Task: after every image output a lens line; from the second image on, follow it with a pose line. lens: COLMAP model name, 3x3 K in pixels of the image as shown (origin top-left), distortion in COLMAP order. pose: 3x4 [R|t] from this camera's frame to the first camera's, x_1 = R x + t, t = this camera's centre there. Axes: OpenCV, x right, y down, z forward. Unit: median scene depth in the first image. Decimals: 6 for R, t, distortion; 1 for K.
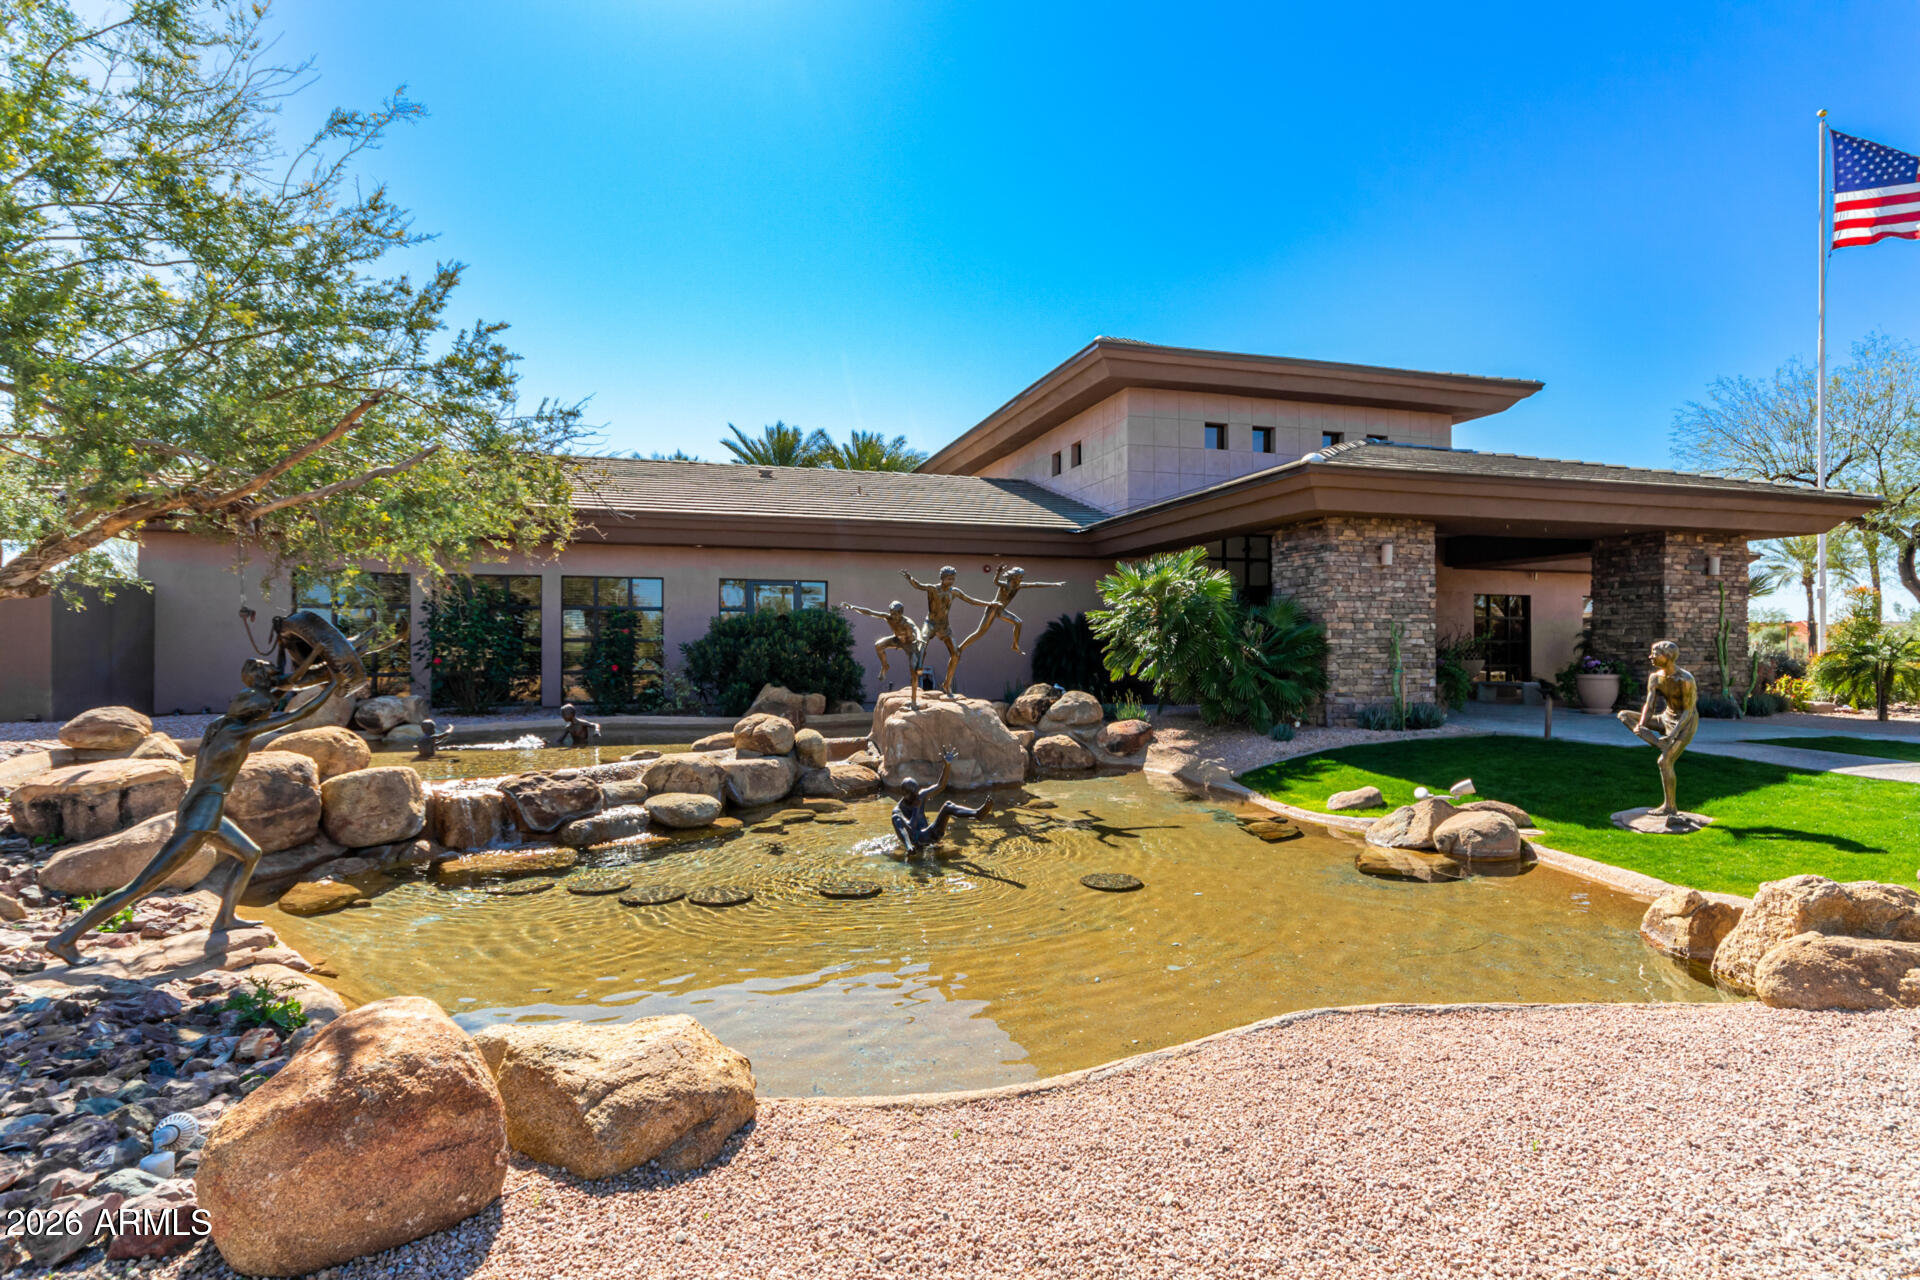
lens RADIAL K [[972.3, 0, 957.8], [0, 972.3, 643.2], [0, 0, 1]] dist [0.000045, -0.000027]
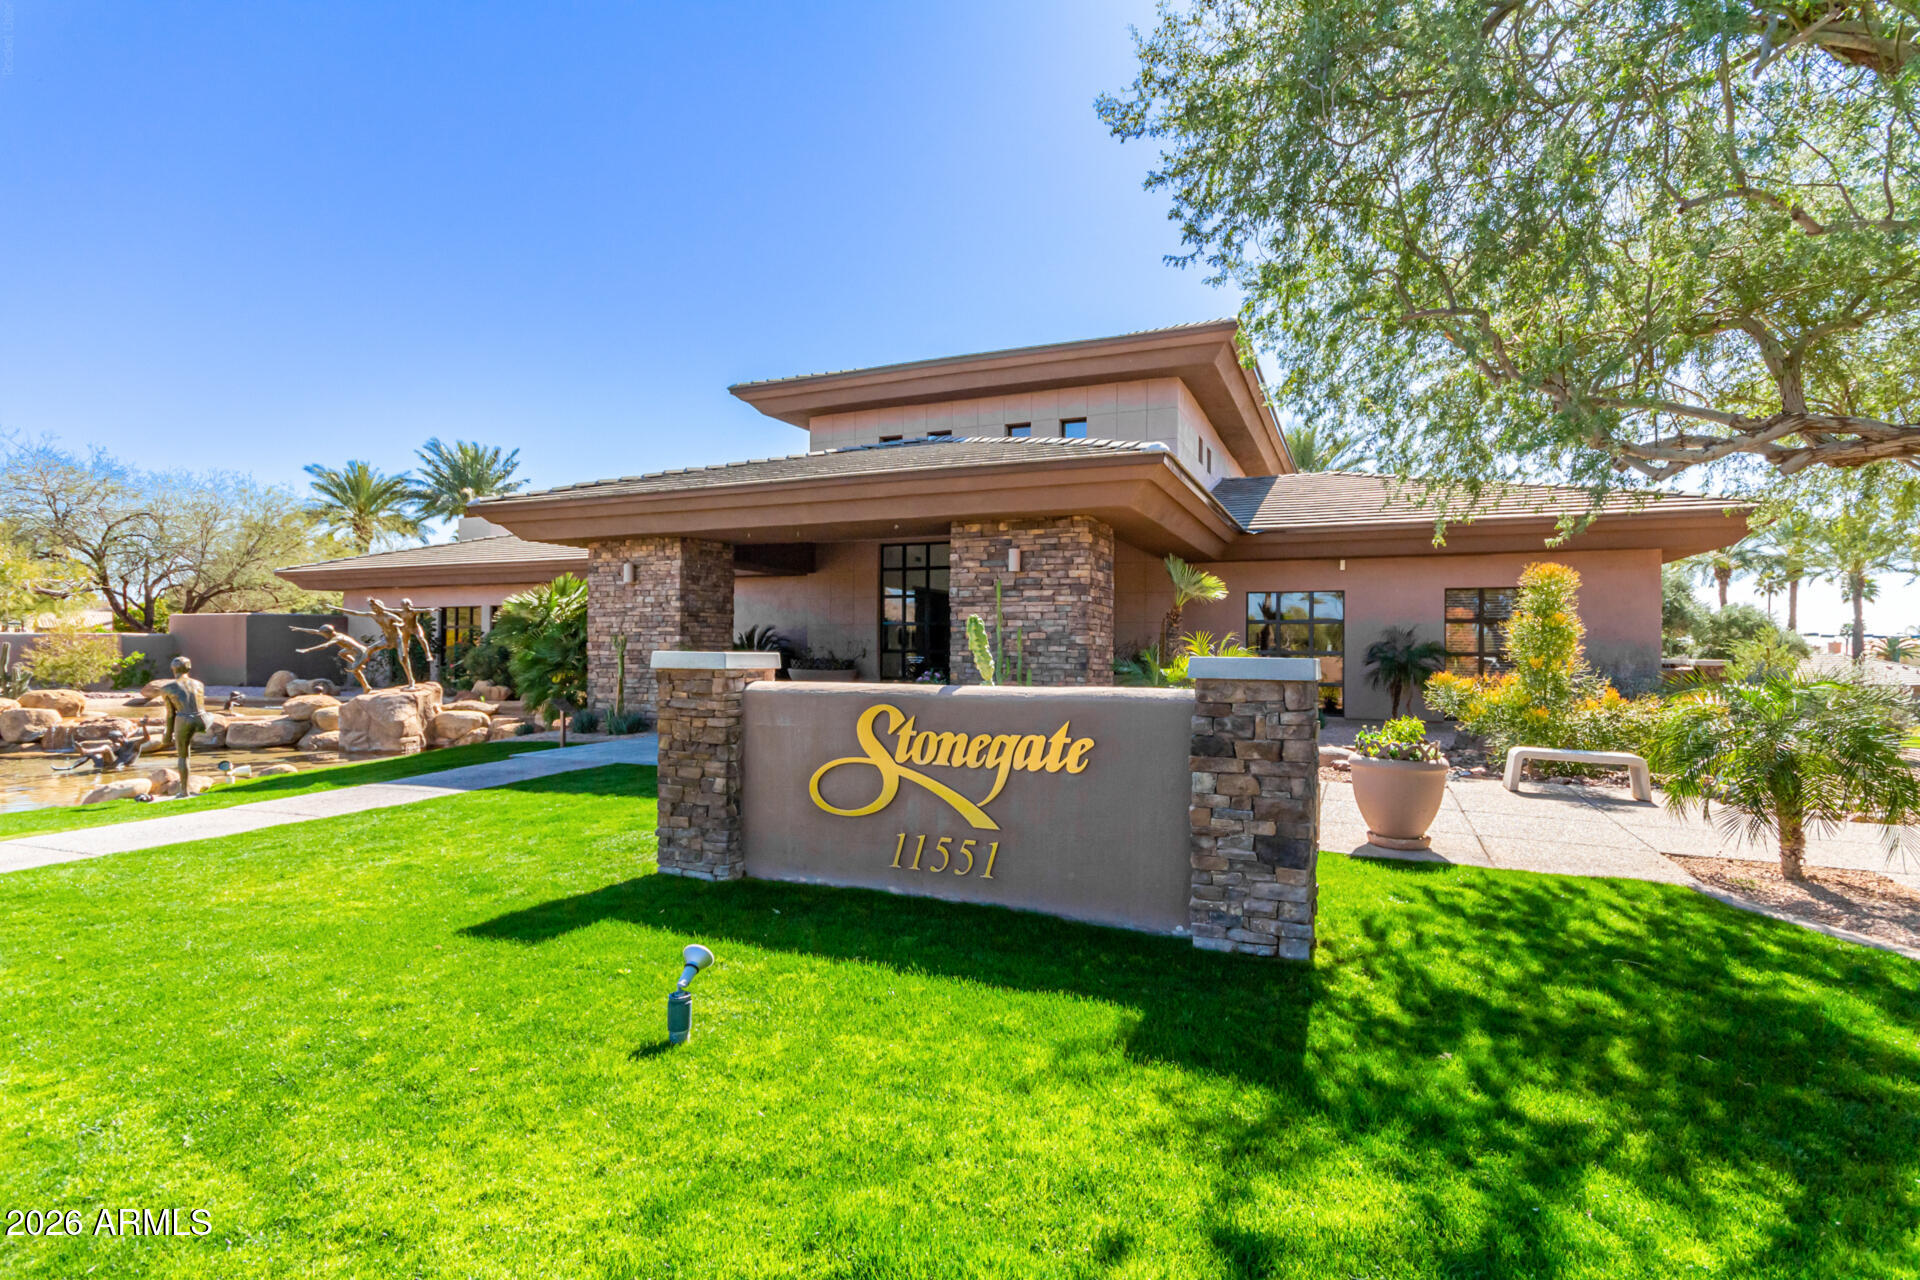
lens RADIAL K [[911.5, 0, 959.9], [0, 911.5, 640.7], [0, 0, 1]] dist [-0.000710, 0.000044]
pose [[0.770634, 0.000215, -0.637278, 1.342021], [-0.000233, 1.000000, 0.000055, -0.015340], [0.637278, 0.000106, 0.770634, 0.443254]]
